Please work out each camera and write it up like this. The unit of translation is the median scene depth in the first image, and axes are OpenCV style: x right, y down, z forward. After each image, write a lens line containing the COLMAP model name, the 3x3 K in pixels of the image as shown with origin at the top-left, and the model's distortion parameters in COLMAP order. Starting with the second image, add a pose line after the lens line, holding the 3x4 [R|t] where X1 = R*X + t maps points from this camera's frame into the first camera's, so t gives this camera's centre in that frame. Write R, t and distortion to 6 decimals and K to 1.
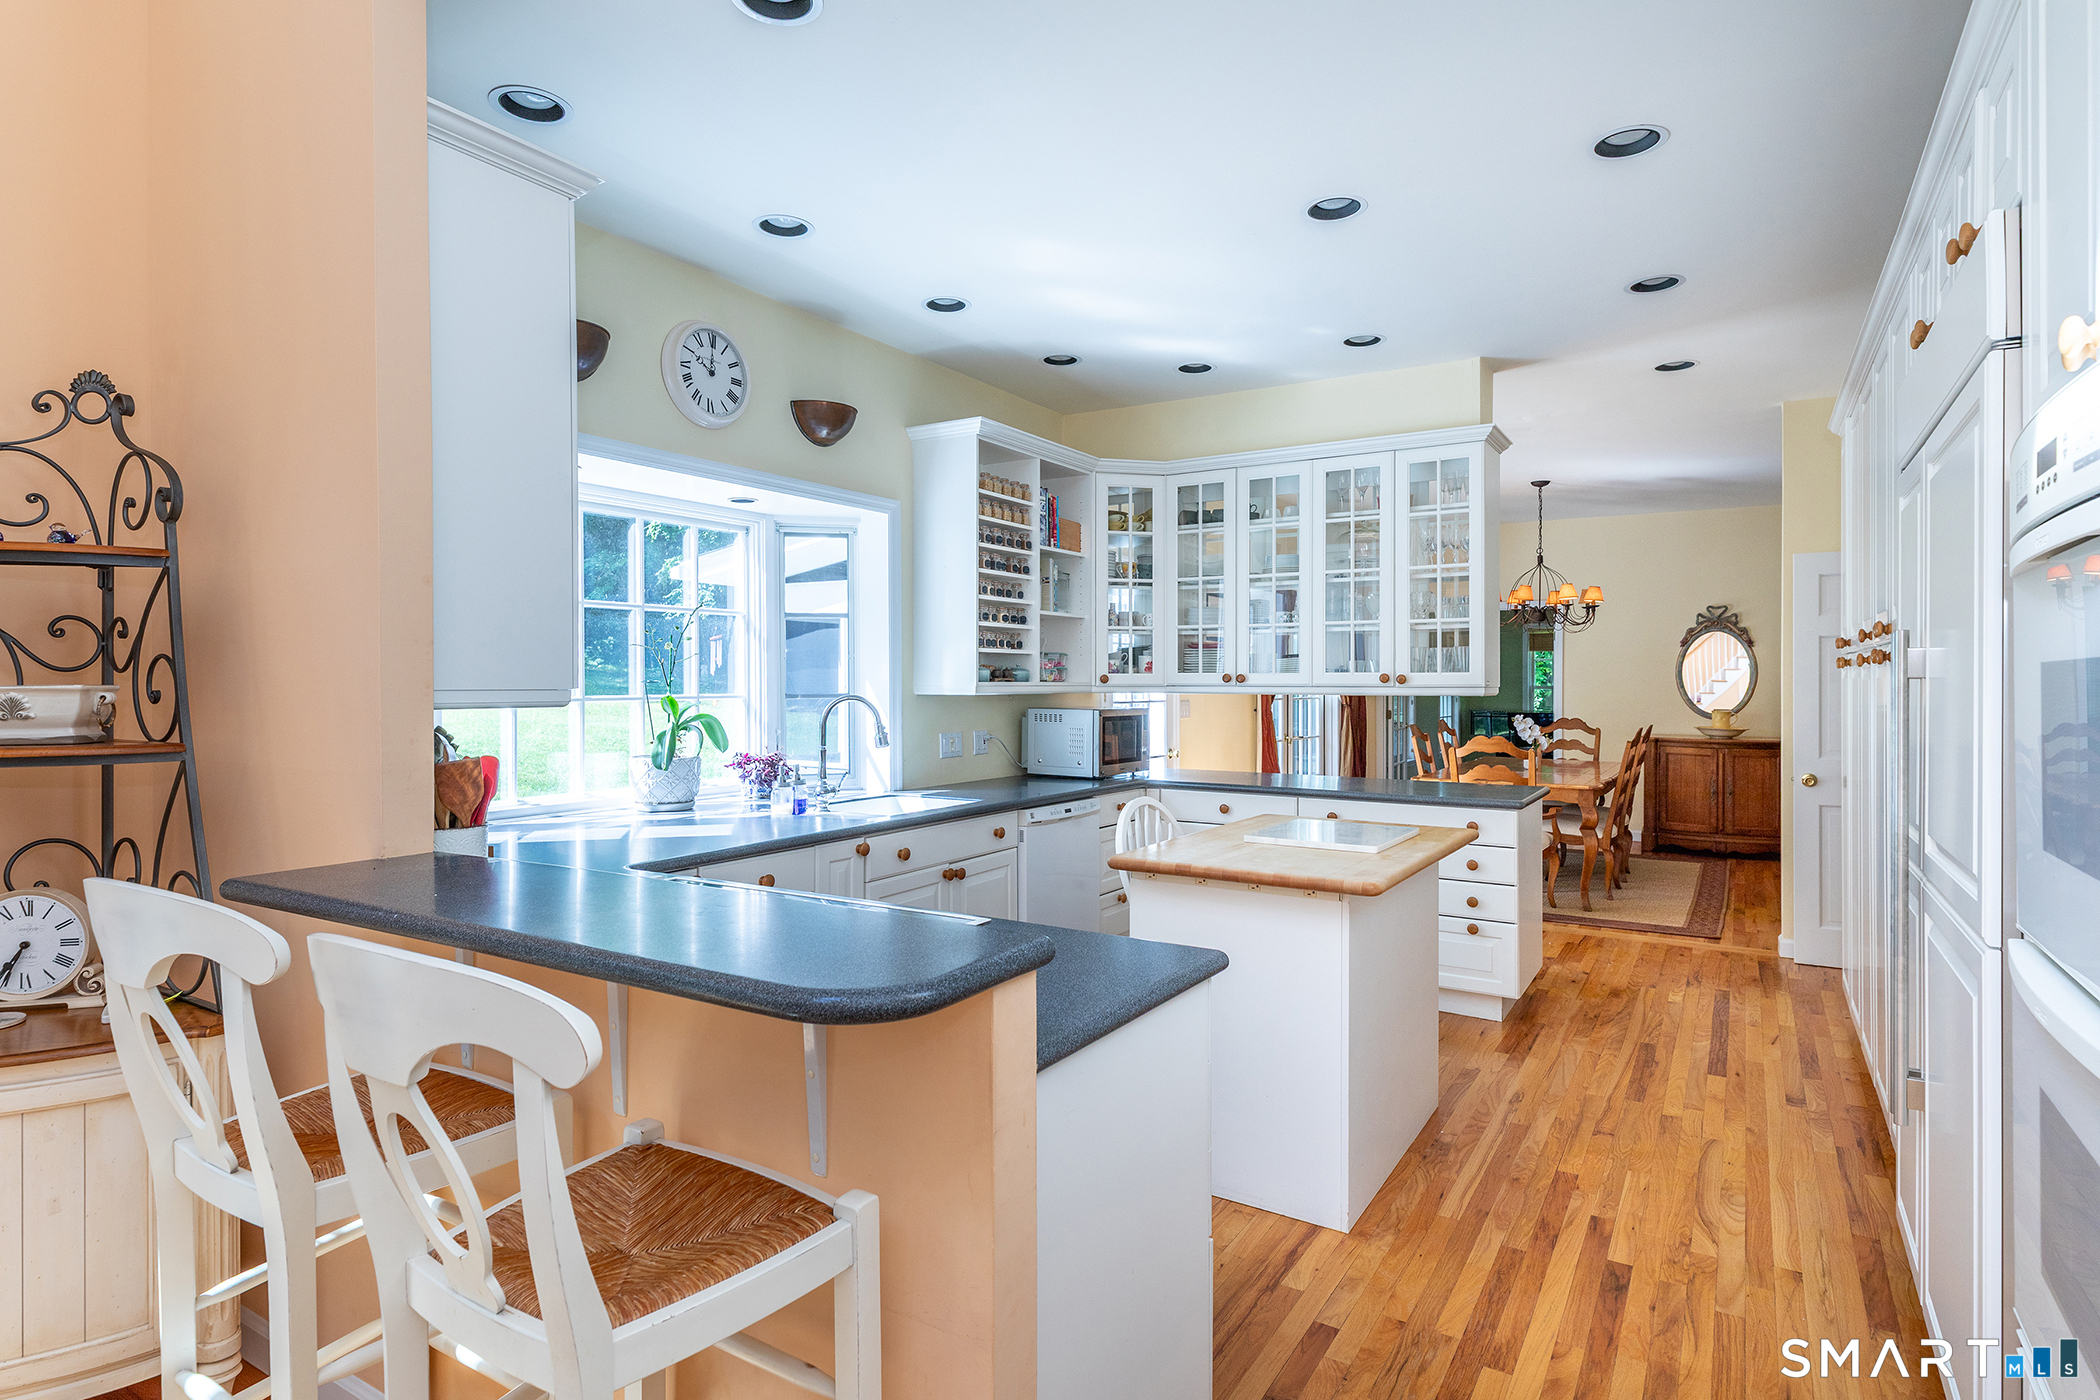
lens RADIAL K [[1149.6, 0, 1050.6], [0, 1149.6, 684.5], [0, 0, 1]] dist [0.004665, 0.001356]
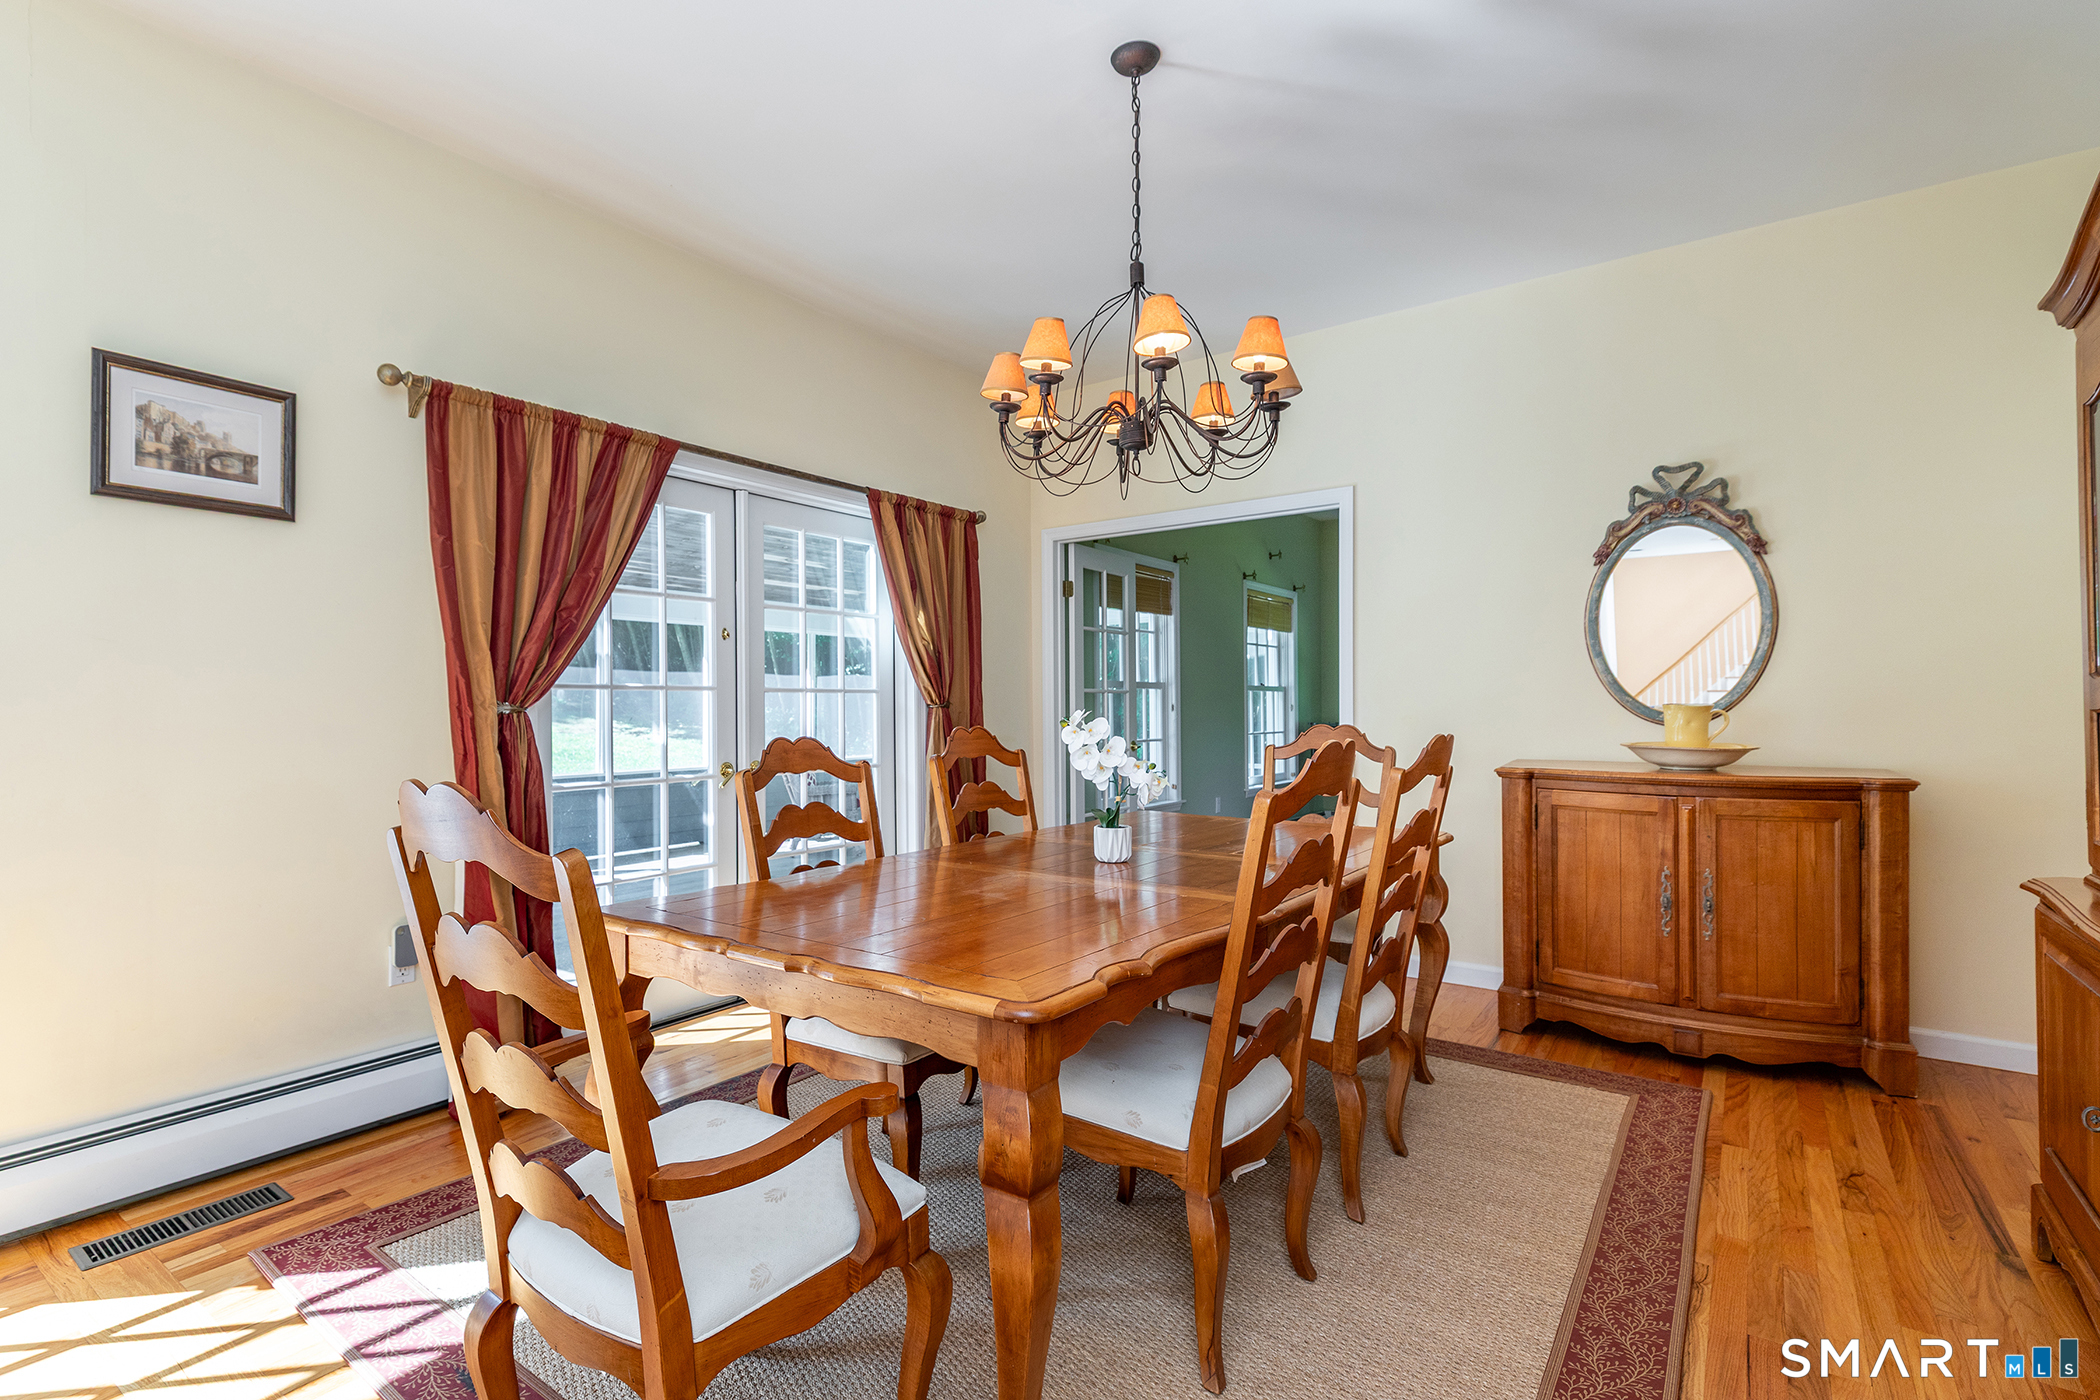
lens RADIAL K [[945.6, 0, 1045.1], [0, 945.6, 704.3], [0, 0, 1]] dist [-0.005393, -0.000544]
pose [[0.995720, -0.004009, -0.092329, 0.378703], [0.003382, 0.999970, -0.006941, 0.024101], [0.092354, 0.006599, 0.995704, 0.632429]]
